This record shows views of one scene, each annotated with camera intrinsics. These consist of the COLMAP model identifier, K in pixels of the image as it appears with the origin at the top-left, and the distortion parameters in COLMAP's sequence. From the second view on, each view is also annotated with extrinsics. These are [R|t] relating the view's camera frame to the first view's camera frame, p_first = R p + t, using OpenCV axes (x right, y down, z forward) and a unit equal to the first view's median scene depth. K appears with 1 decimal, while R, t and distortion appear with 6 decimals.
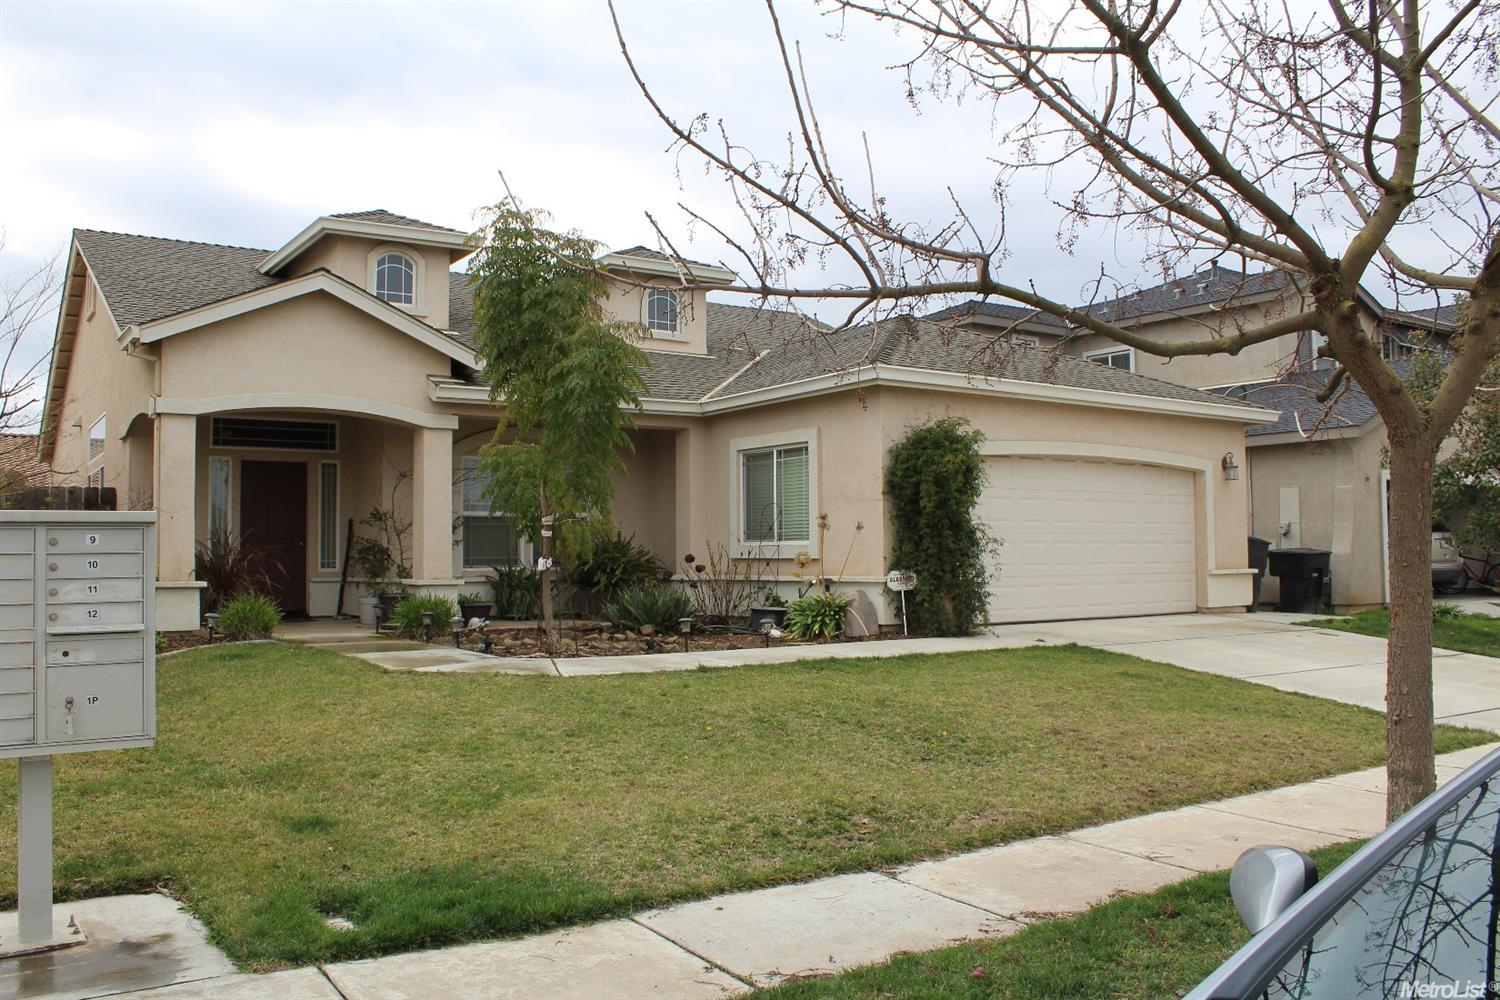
lens RADIAL K [[1257.1, 0, 750.0], [0, 1257.1, 500.0], [0, 0, 1]] dist [-0.093204, 0.002548]
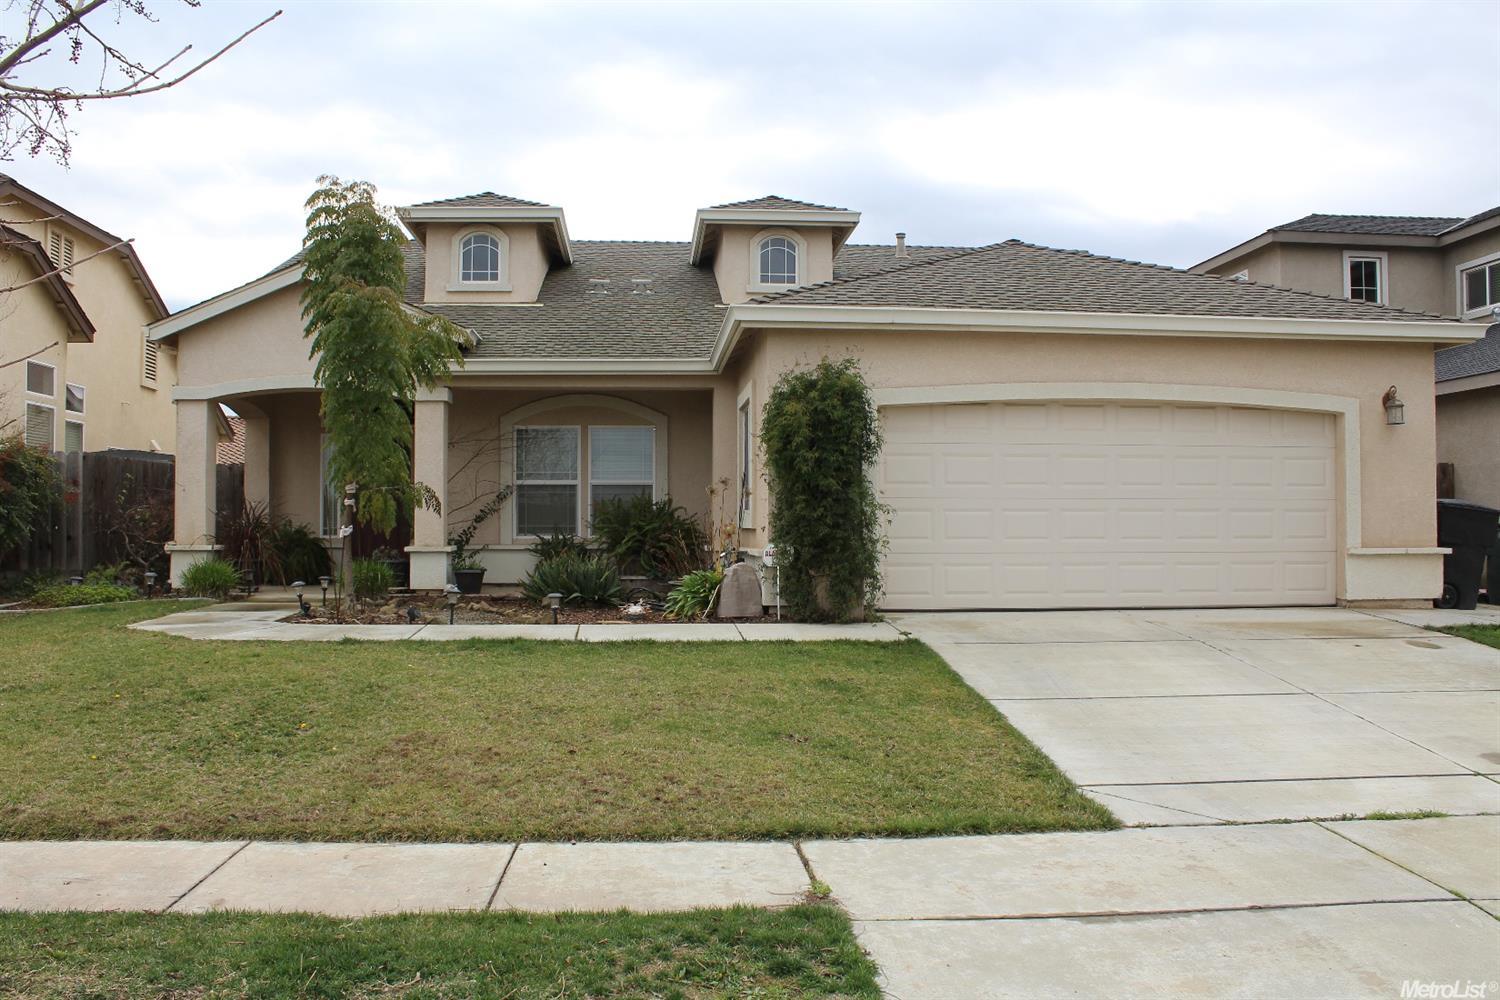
lens RADIAL K [[1257.1, 0, 750.0], [0, 1257.1, 500.0], [0, 0, 1]] dist [-0.093204, 0.002548]
pose [[0.867734, -0.004365, -0.497009, 0.493428], [0.016947, 0.999640, 0.020809, 0.007943], [0.496740, -0.026480, 0.867496, 0.229735]]
